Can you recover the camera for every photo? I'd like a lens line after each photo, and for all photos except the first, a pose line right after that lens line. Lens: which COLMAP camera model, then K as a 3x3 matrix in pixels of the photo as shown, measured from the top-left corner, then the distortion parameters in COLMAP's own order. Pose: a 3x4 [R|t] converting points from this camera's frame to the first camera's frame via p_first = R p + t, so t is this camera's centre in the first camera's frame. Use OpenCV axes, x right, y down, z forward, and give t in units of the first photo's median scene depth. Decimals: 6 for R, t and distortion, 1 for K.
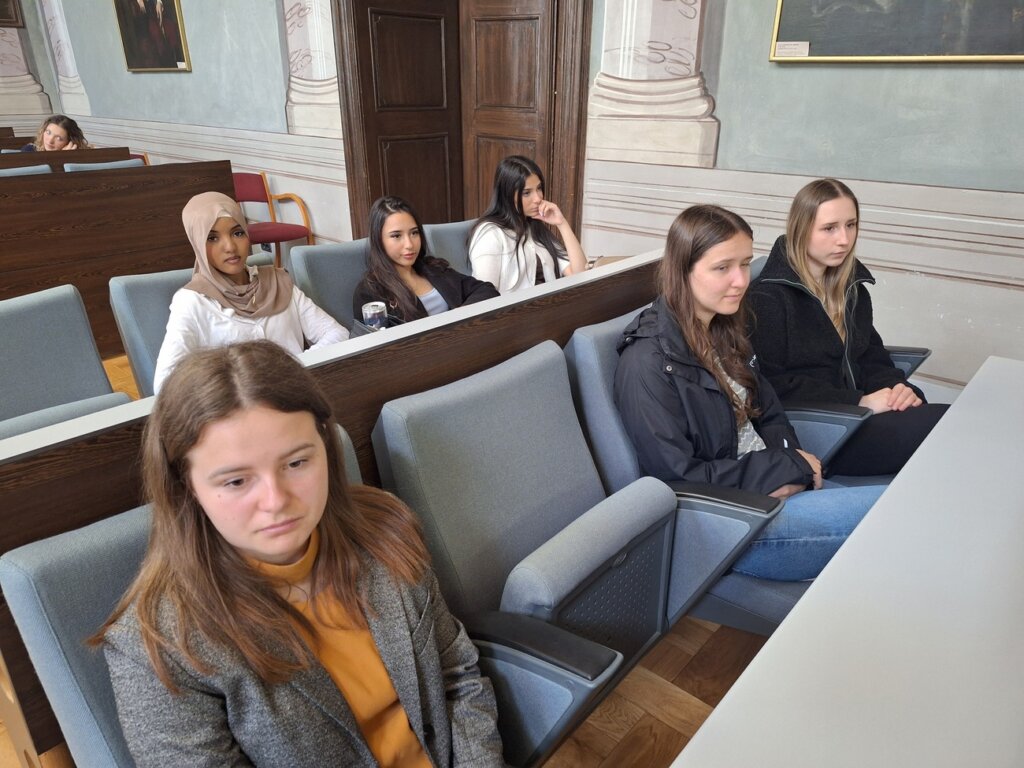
lens RADIAL K [[729.4, 0, 518.6], [0, 729.4, 387.8], [0, 0, 1]] dist [0.012261, -0.000244]
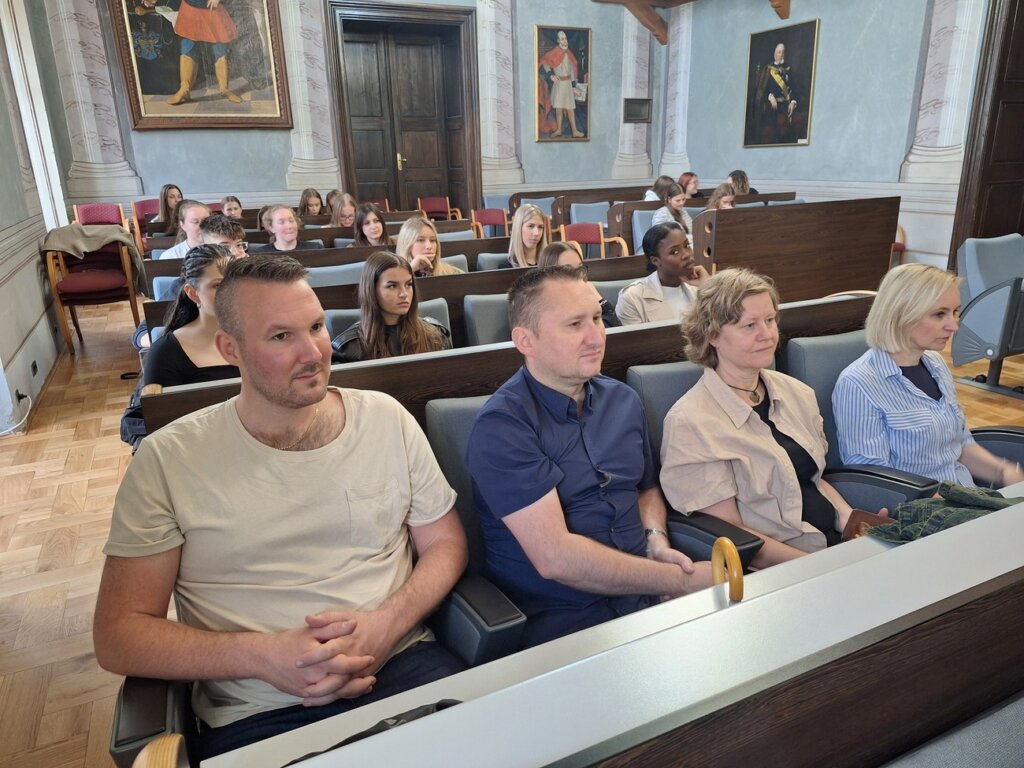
lens RADIAL K [[724.1, 0, 522.9], [0, 724.1, 379.9], [0, 0, 1]] dist [0.107384, -0.133133]
pose [[0.924496, 0.090699, -0.370243, -0.422902], [-0.126393, 0.989271, -0.073260, 0.253373], [0.359626, 0.114525, 0.926041, -0.613872]]
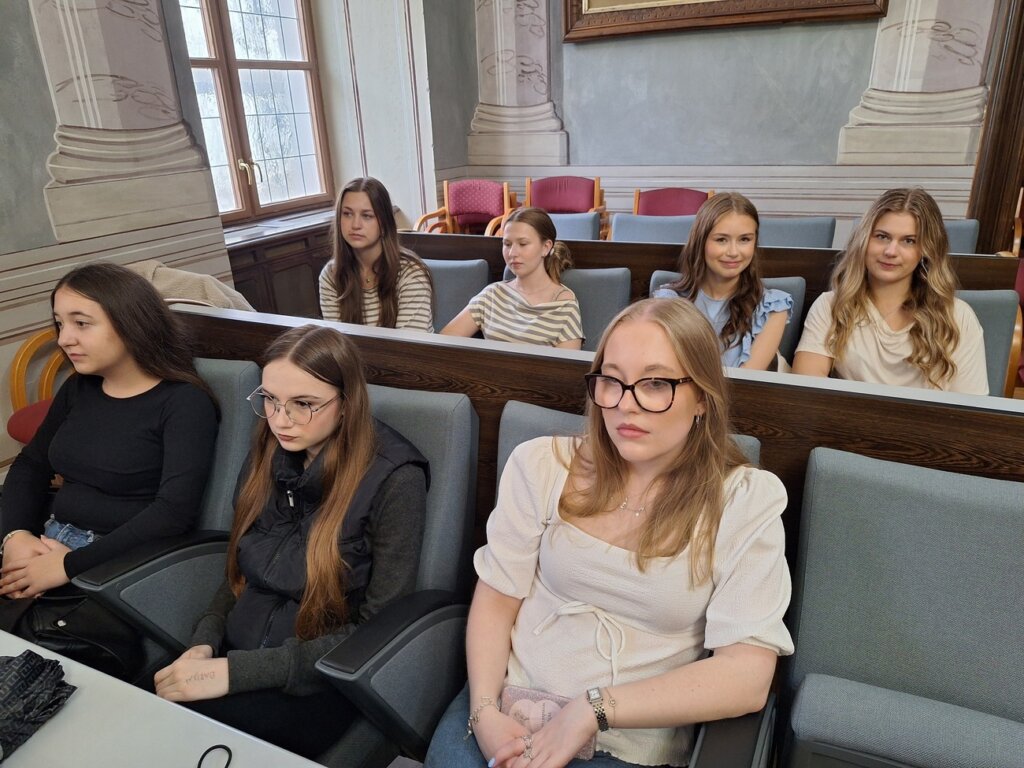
lens RADIAL K [[729.4, 0, 518.6], [0, 729.4, 387.8], [0, 0, 1]] dist [0.012261, -0.000244]
pose [[0.288334, 0.336425, -0.896483, -0.952504], [-0.342960, 0.910416, 0.231347, -0.098014], [0.894003, 0.240753, 0.377884, 0.213894]]
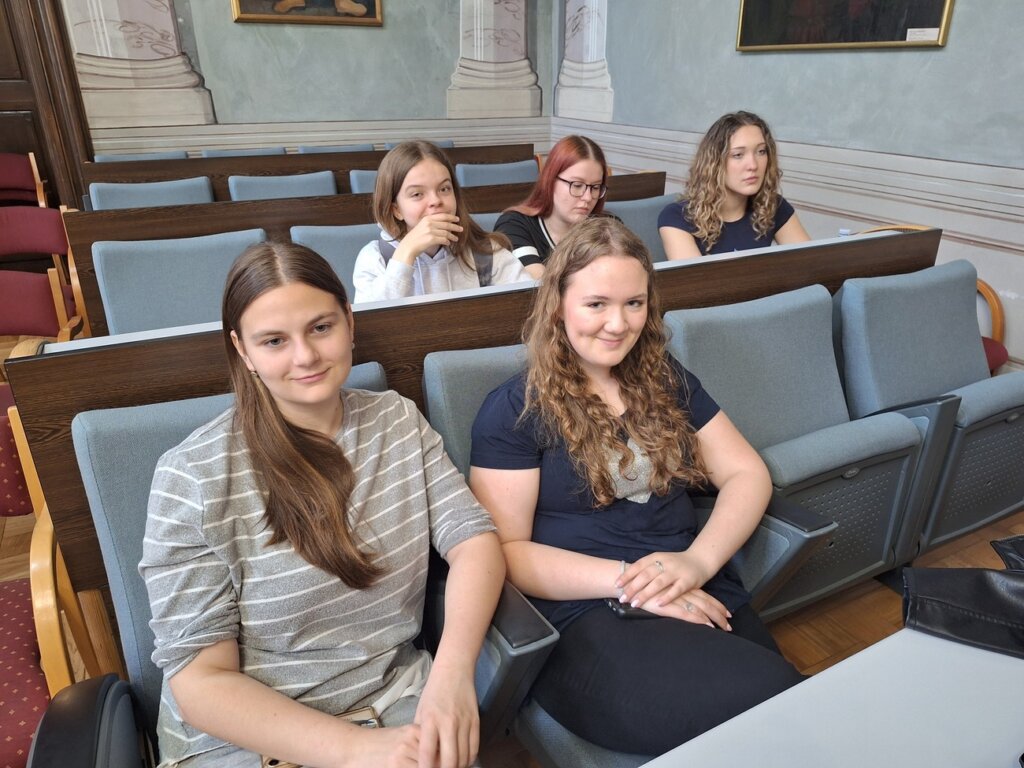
lens RADIAL K [[729.4, 0, 518.6], [0, 729.4, 387.8], [0, 0, 1]] dist [0.012261, -0.000244]
pose [[0.934206, 0.145148, -0.325870, -0.569583], [-0.140338, 0.989360, 0.038356, -0.206752], [0.327970, 0.009900, 0.944636, 0.496513]]
